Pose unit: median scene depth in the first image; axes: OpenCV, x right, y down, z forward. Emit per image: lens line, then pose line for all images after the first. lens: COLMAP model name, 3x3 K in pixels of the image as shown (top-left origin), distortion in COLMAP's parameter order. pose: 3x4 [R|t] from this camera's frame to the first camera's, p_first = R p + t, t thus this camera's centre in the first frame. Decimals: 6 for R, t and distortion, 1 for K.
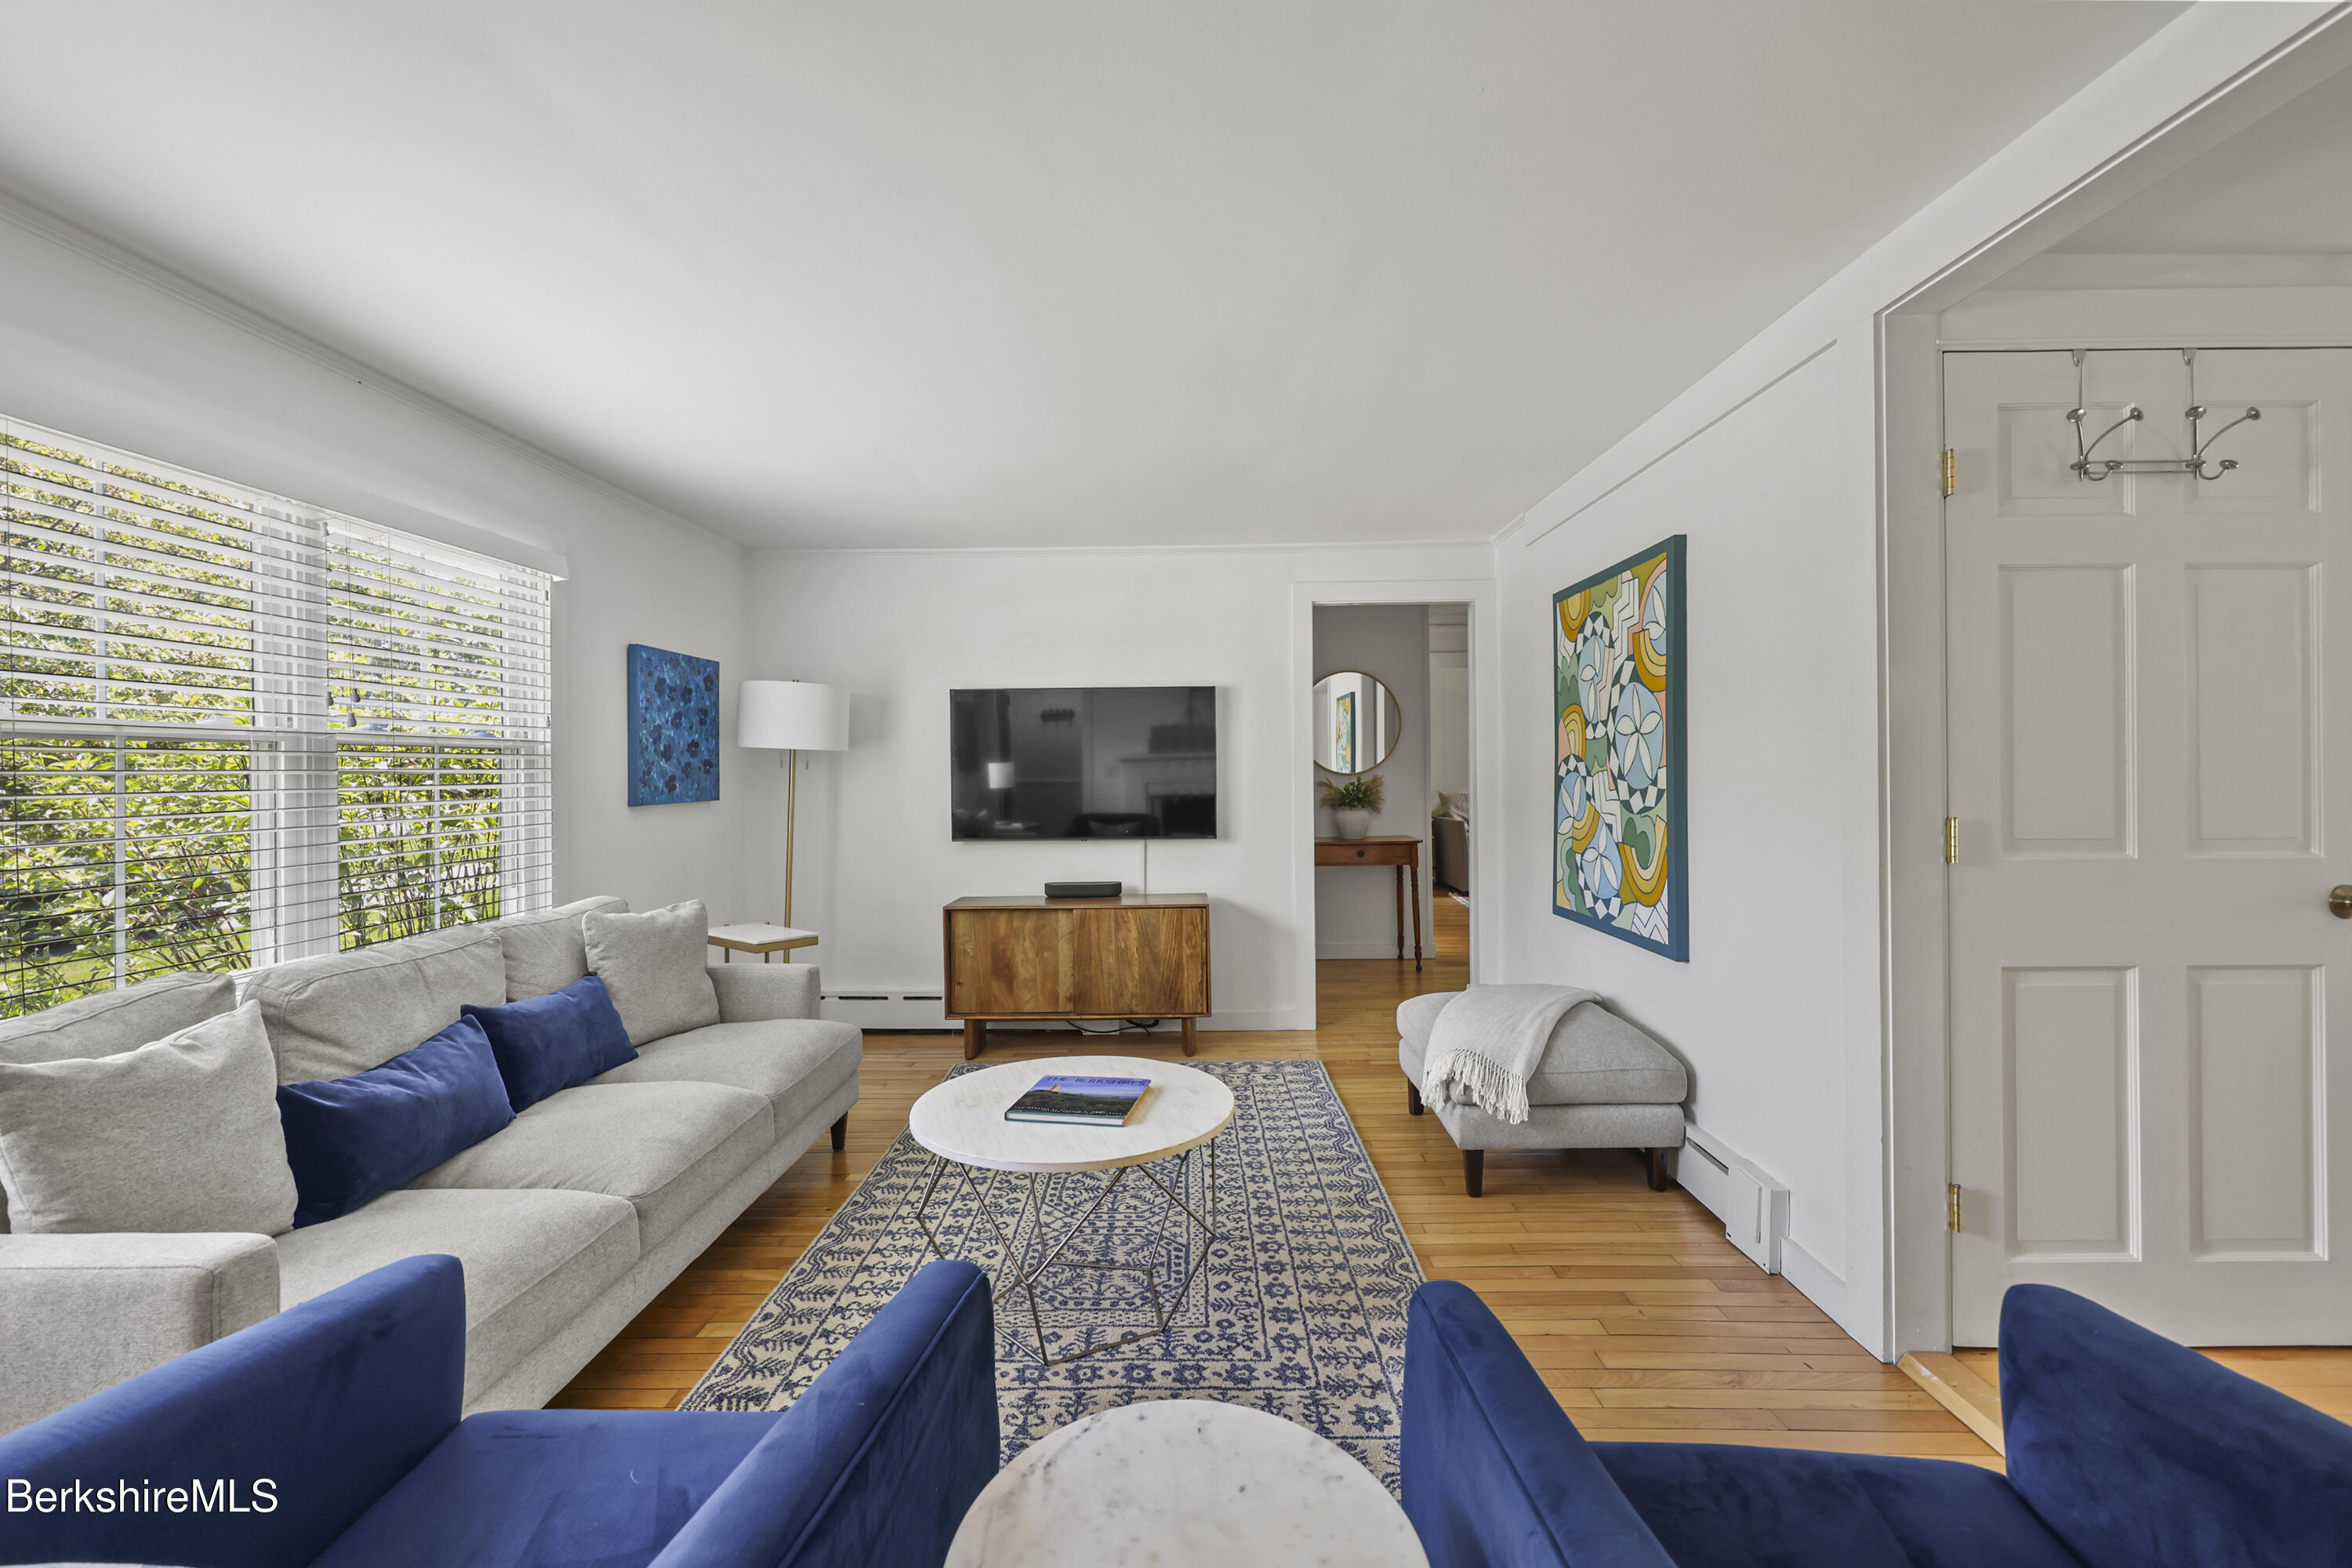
lens RADIAL K [[942.8, 0, 1178.4], [0, 942.8, 768.0], [0, 0, 1]] dist [0.000246, 0.000042]
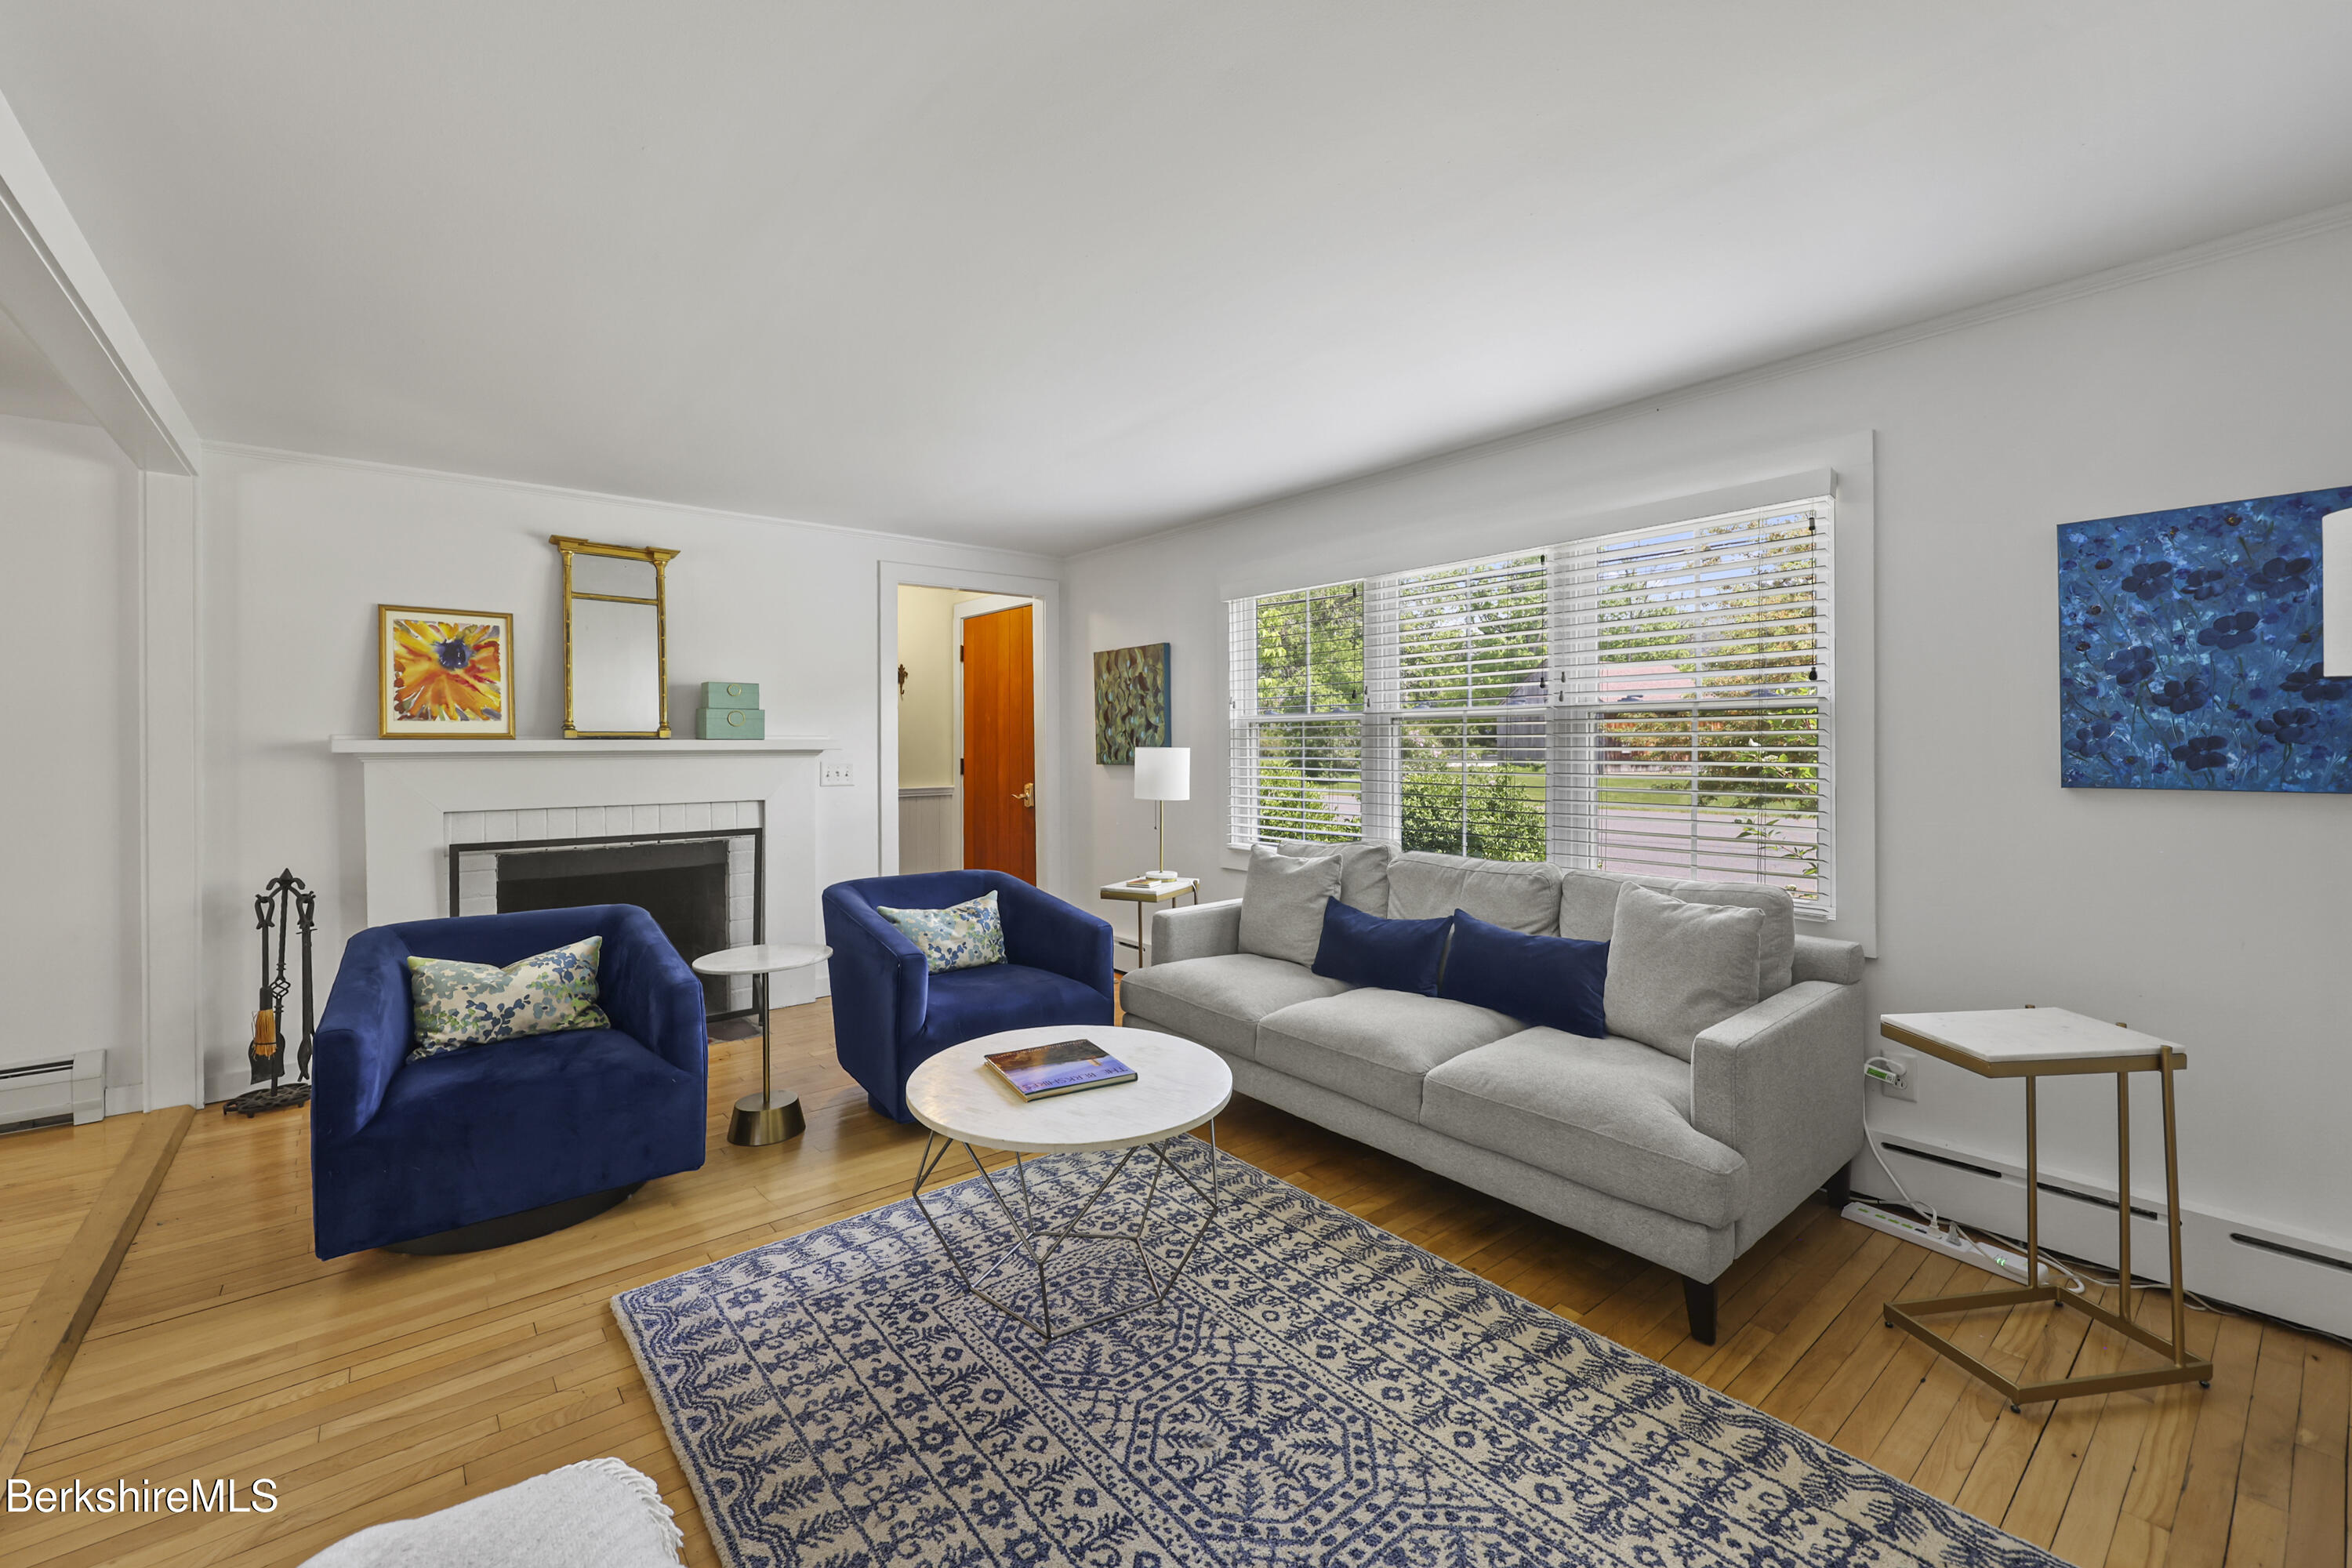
lens RADIAL K [[970.3, 0, 1166.0], [0, 970.3, 744.6], [0, 0, 1]] dist [-0.000977, -0.000055]
pose [[-0.764210, 0.016393, -0.644759, 0.425413], [0.013888, 0.999863, 0.008961, -0.001184], [0.644818, -0.002106, -0.764333, 1.682141]]
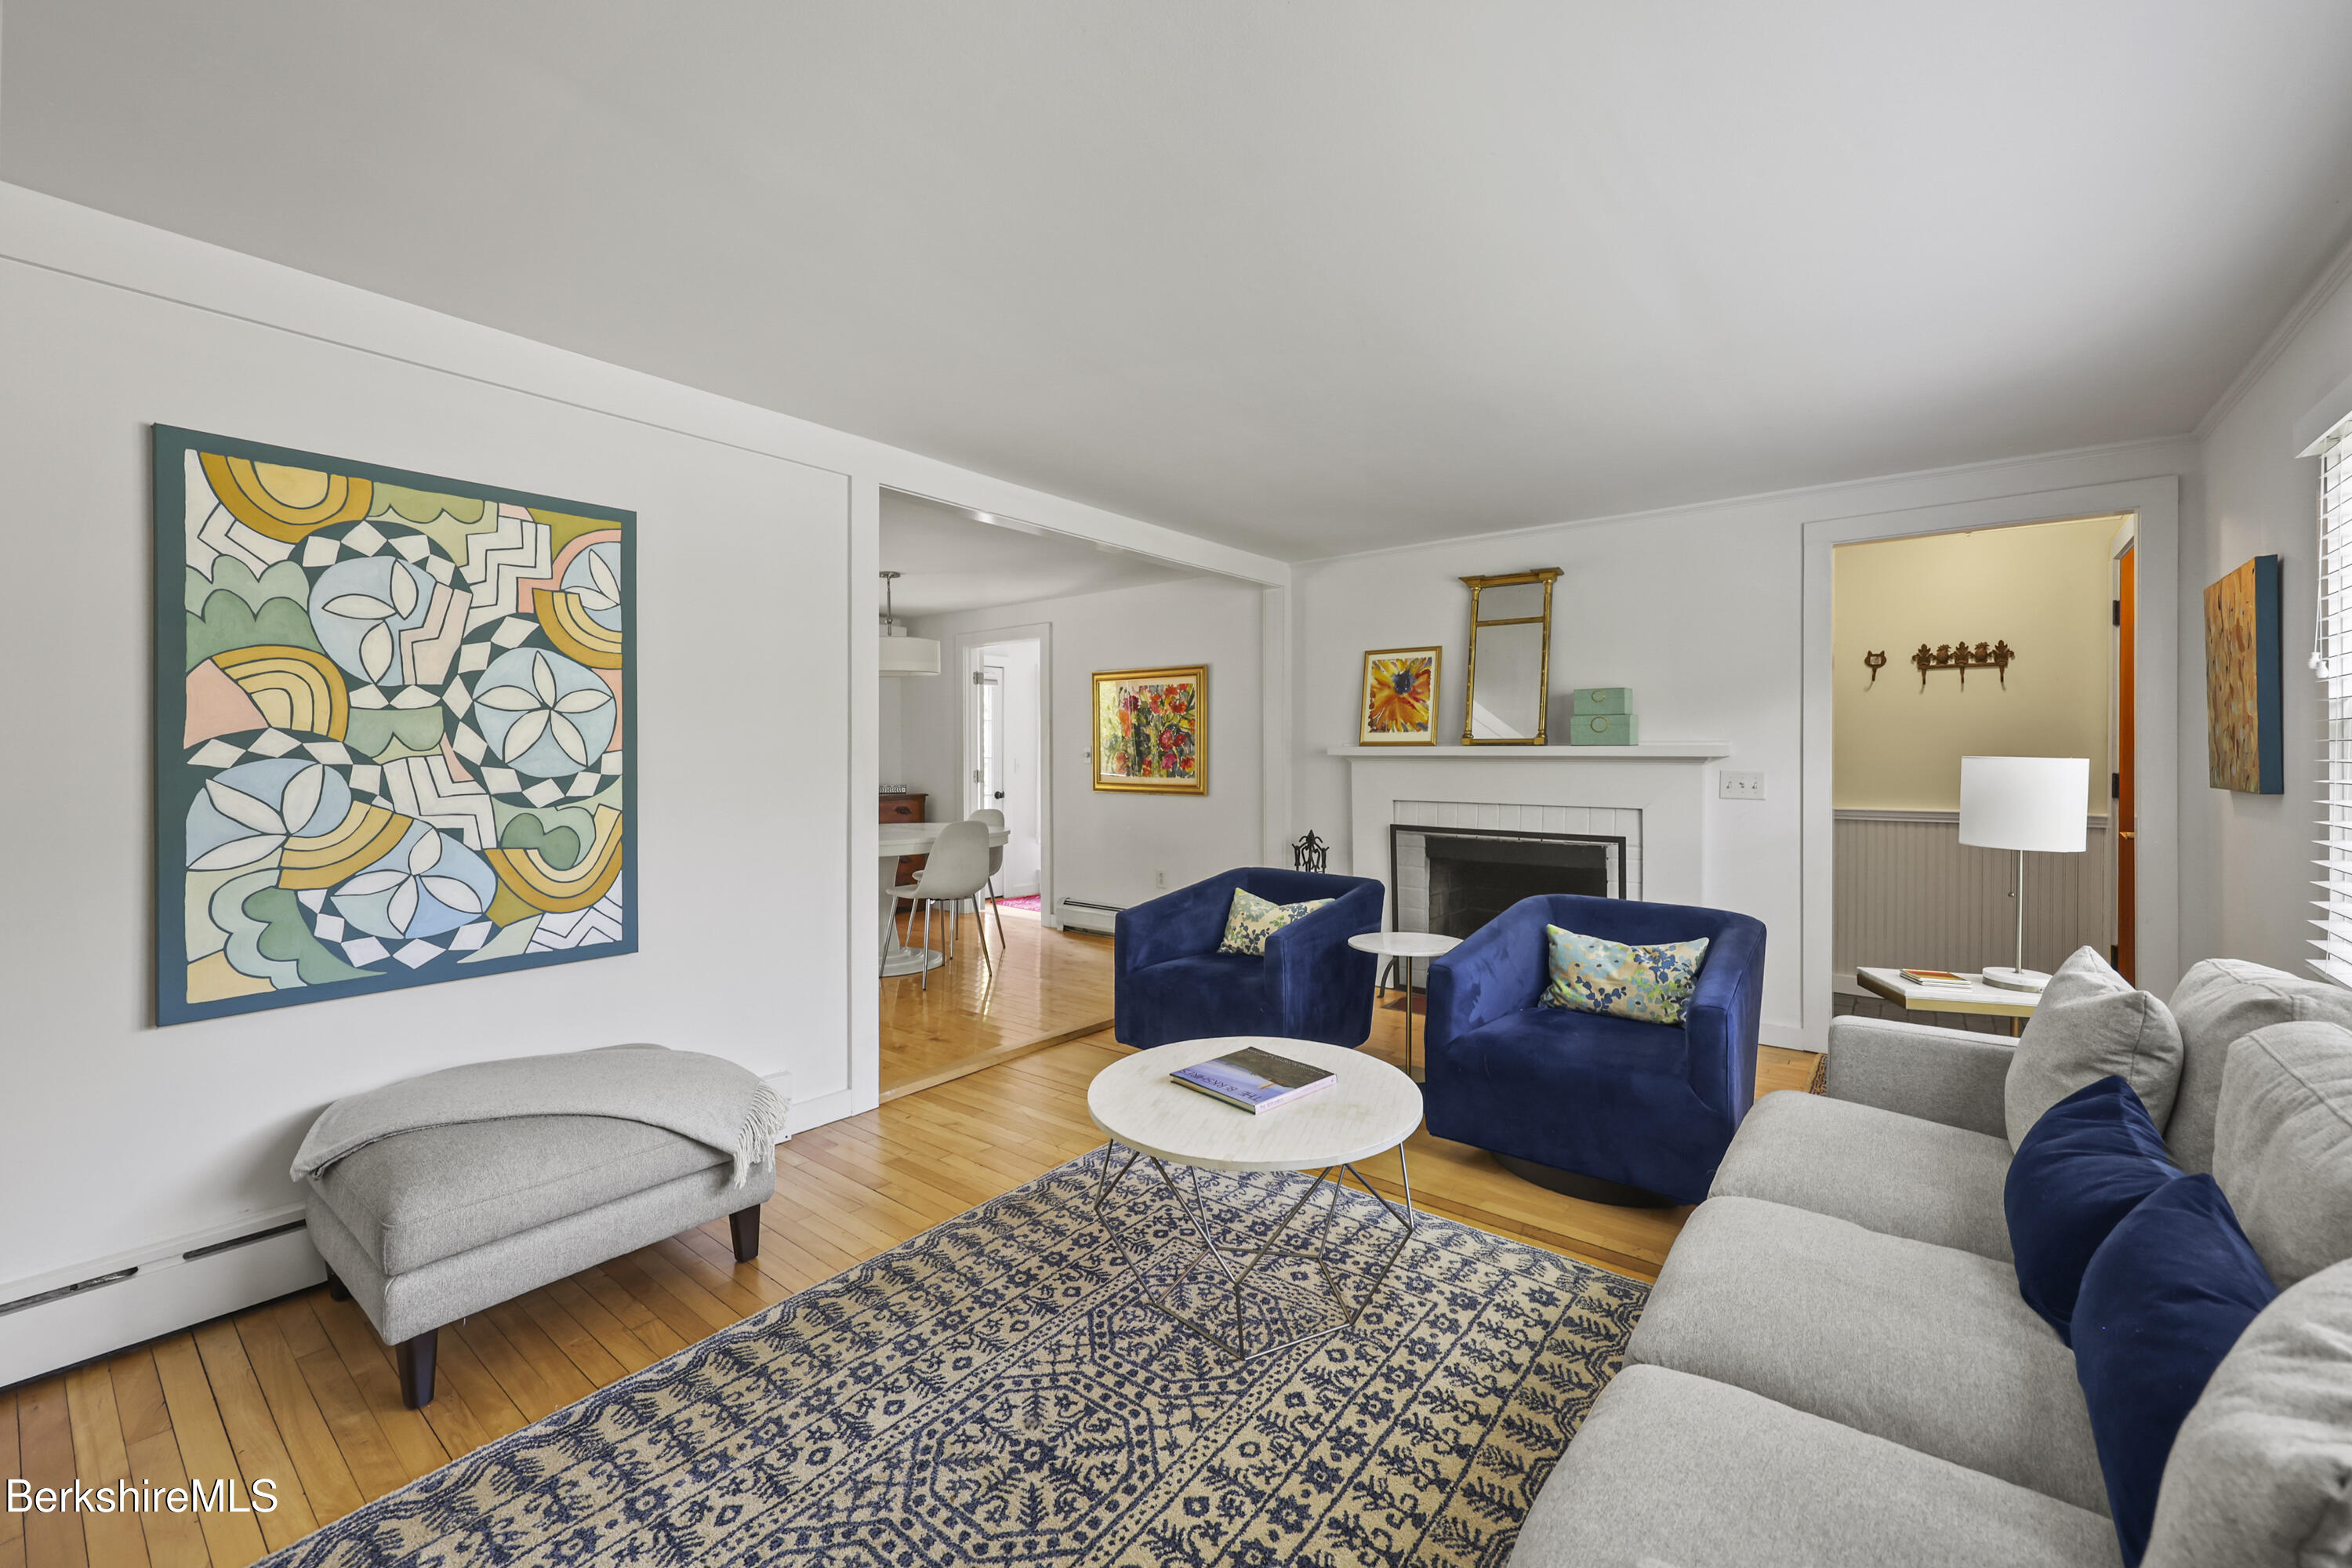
lens RADIAL K [[953.2, 0, 1180.2], [0, 953.2, 755.5], [0, 0, 1]] dist [-0.000996, -0.000110]
pose [[-0.793083, 0.010562, 0.609023, -0.591429], [0.009020, 0.999944, -0.005597, 0.016016], [-0.609047, 0.001055, -0.793133, 1.659936]]
